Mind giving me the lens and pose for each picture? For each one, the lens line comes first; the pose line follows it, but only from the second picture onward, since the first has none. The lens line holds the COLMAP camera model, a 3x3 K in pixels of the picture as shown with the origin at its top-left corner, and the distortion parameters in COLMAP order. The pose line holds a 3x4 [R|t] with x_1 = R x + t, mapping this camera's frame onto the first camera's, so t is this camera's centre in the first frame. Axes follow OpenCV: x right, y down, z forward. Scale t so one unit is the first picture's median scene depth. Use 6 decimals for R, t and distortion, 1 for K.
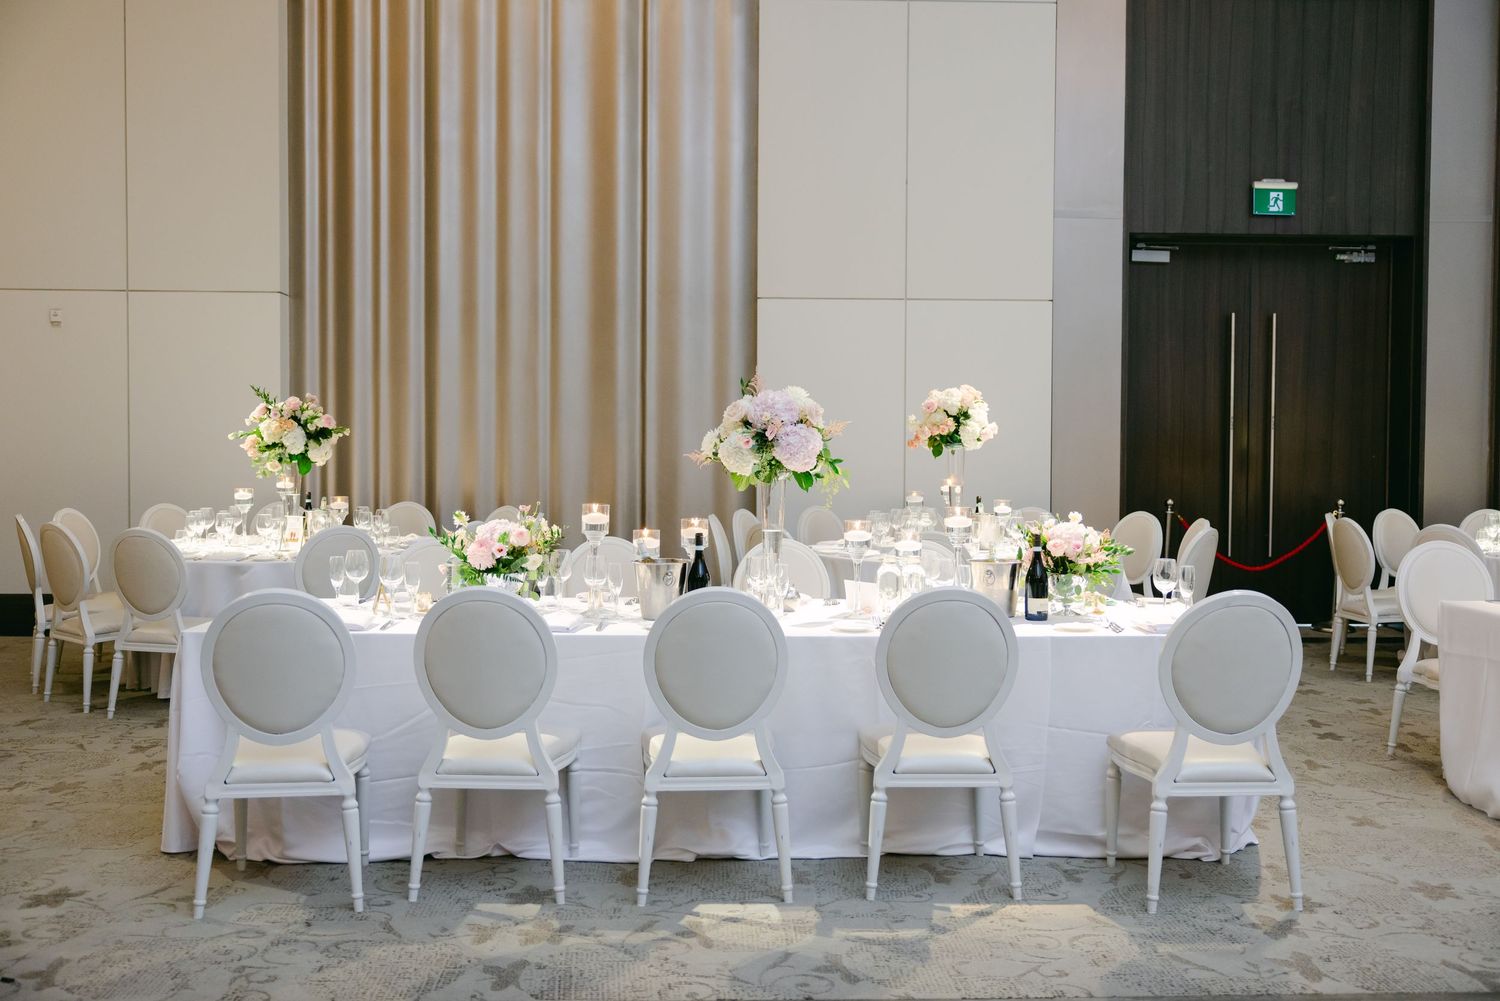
lens RADIAL K [[1462.3, 0, 750.0], [0, 1462.3, 500.5], [0, 0, 1]] dist [-0.004218, 0.008332]
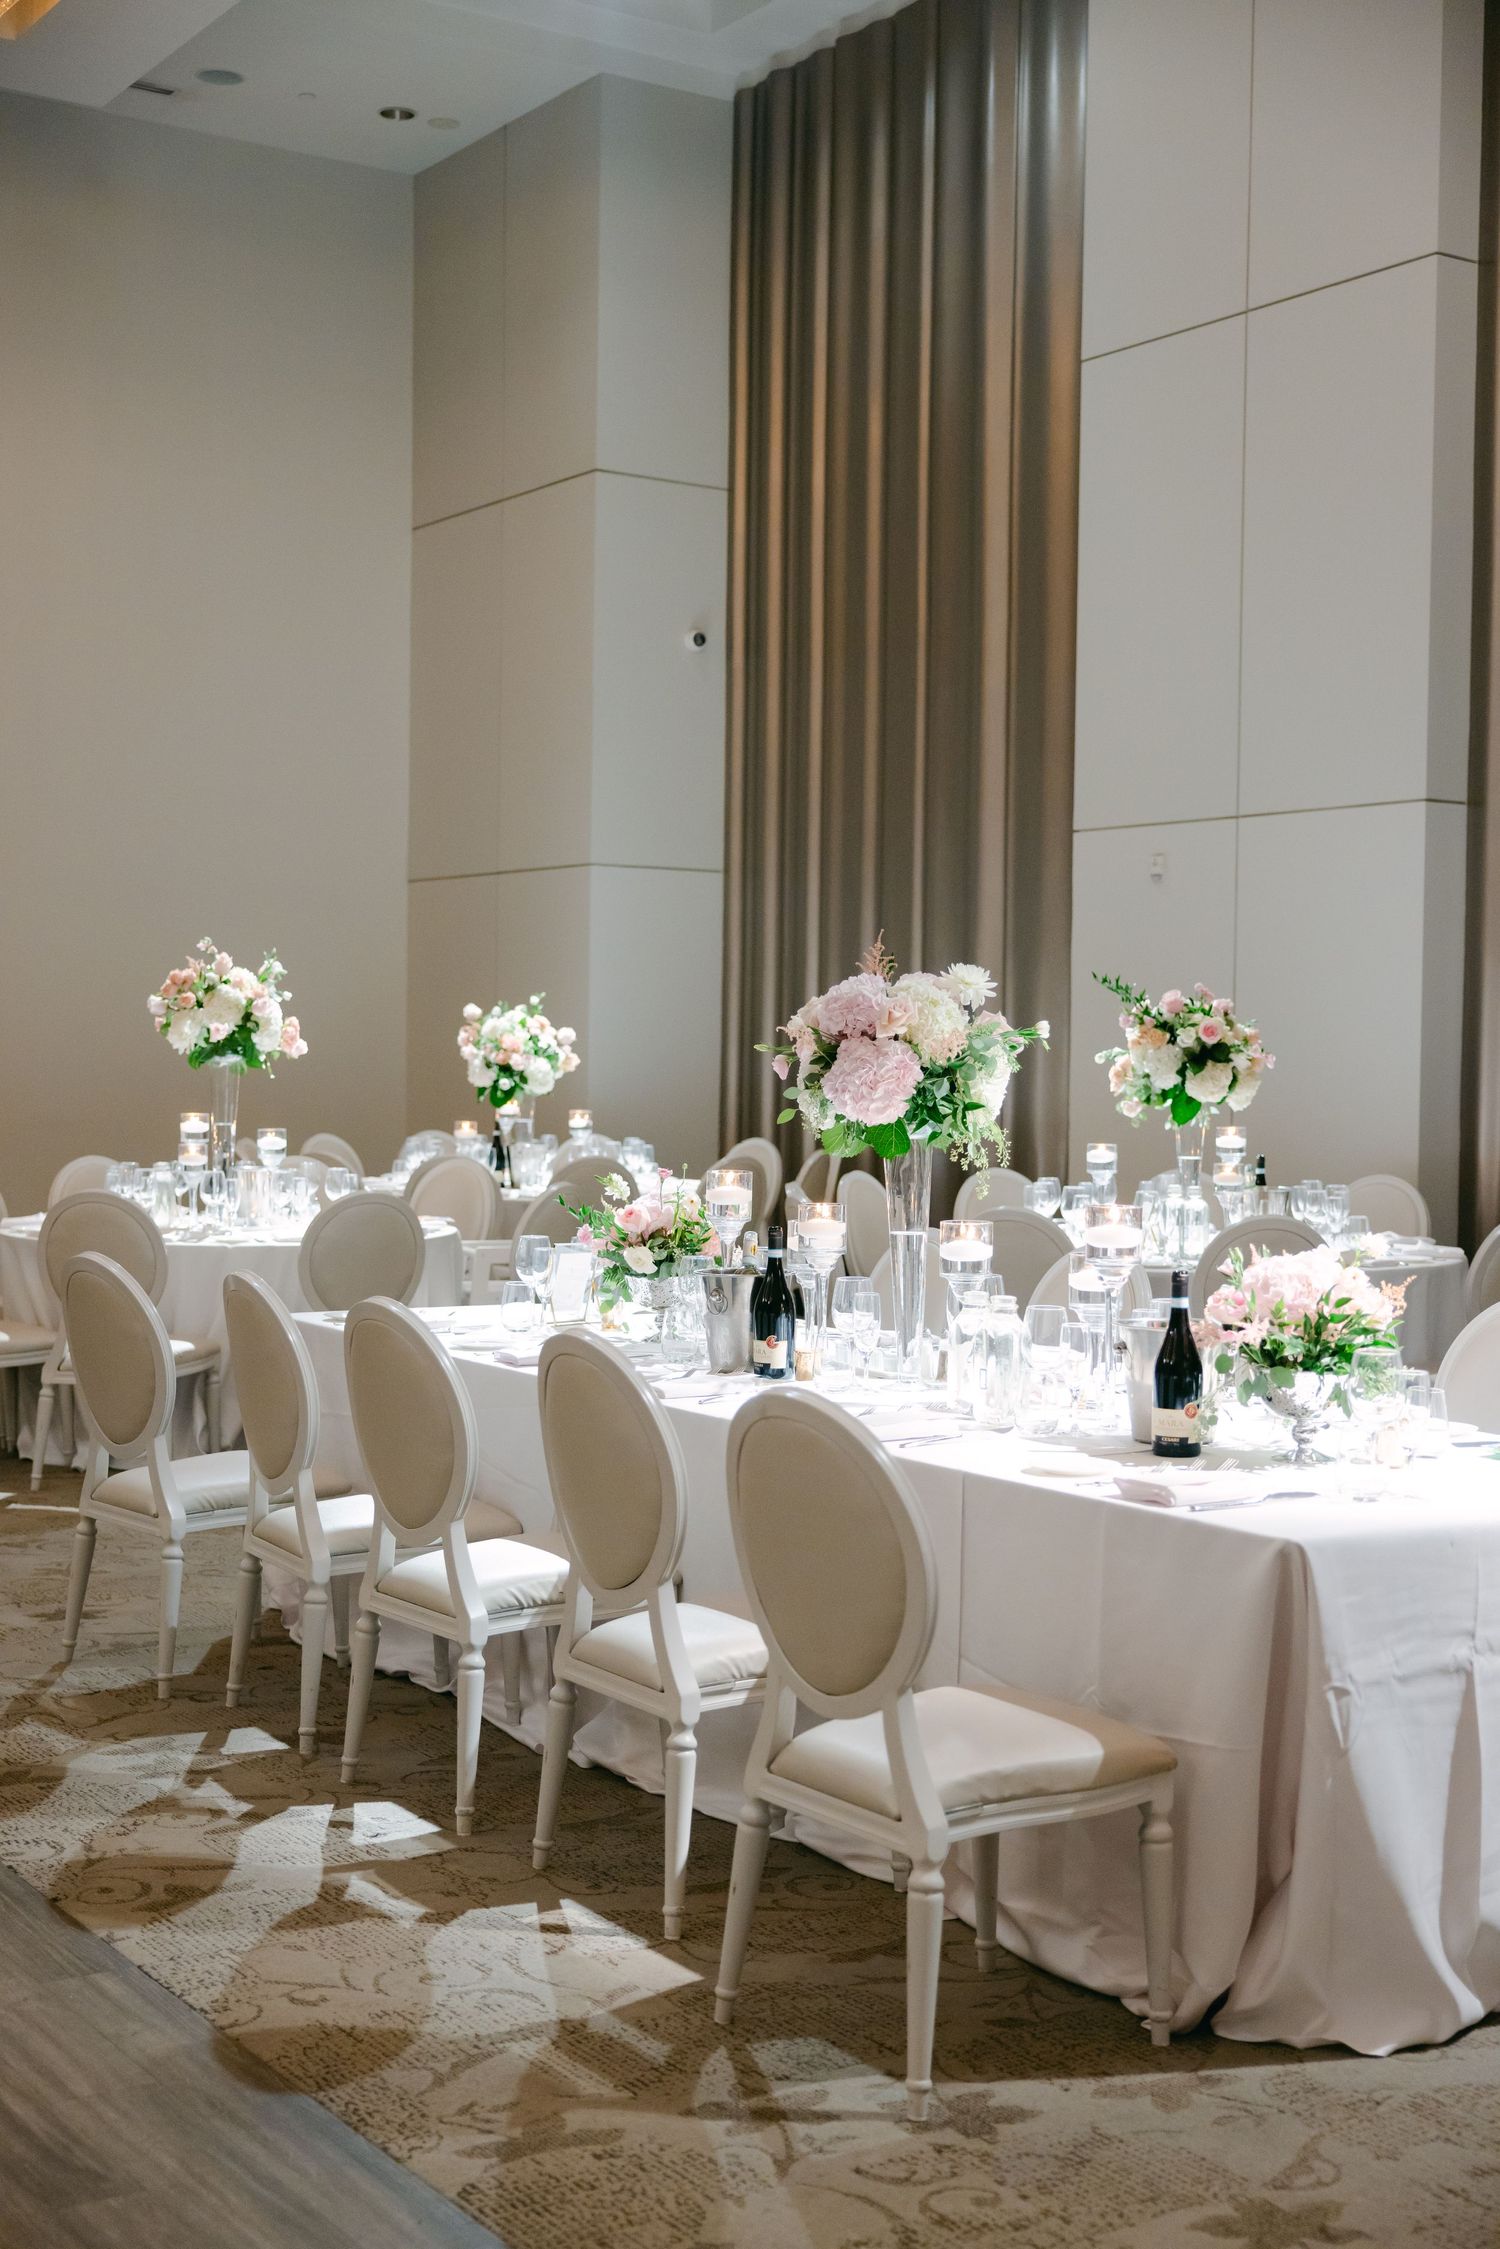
lens RADIAL K [[2818.8, 0, 665.7], [0, 2818.8, 1127.1], [0, 0, 1]] dist [-0.011732, -0.003238]
pose [[0.505920, 0.026389, -0.862177, 1.090347], [-0.044612, 0.998995, 0.004398, -0.023832], [0.861426, 0.036238, 0.506588, 0.495402]]
